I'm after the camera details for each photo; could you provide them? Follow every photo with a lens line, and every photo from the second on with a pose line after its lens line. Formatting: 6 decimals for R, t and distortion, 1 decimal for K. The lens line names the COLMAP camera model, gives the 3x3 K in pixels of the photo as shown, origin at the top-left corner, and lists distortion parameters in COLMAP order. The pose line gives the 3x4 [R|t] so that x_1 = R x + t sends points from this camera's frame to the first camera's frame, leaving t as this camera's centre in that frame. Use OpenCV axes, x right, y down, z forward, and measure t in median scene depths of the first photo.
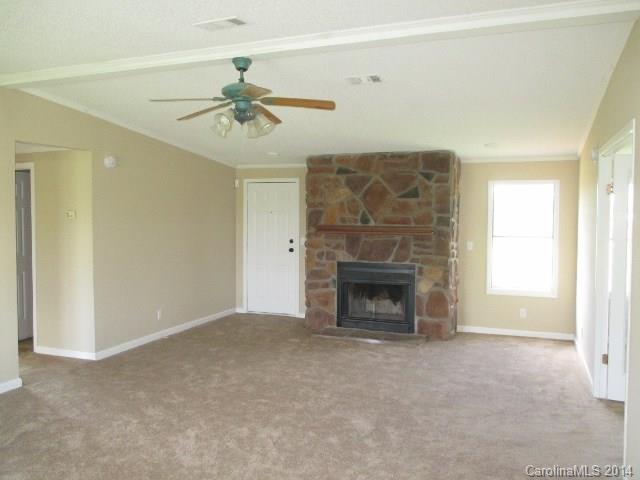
lens RADIAL K [[530.2, 0, 320.7], [0, 530.2, 238.8], [0, 0, 1]] dist [-0.018218, -0.011949]
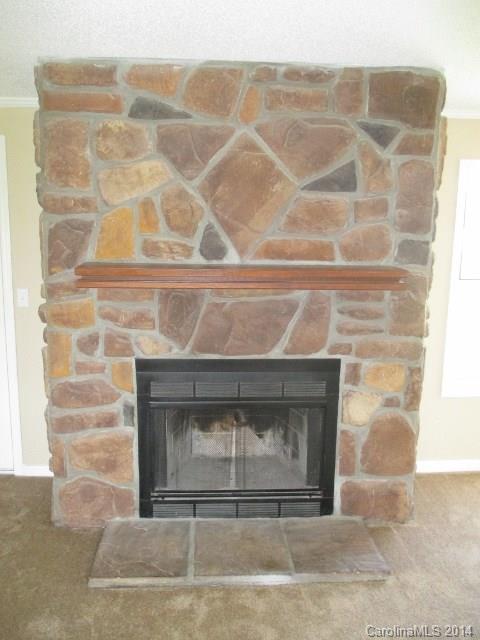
lens RADIAL K [[530.2, 0, 237.2], [0, 530.2, 323.5], [0, 0, 1]] dist [-0.018218, -0.011949]
pose [[0.909722, -0.065578, 0.410007, -0.059374], [0.013809, 0.991681, 0.127974, -0.030953], [-0.414989, -0.110758, 0.903060, 0.649512]]
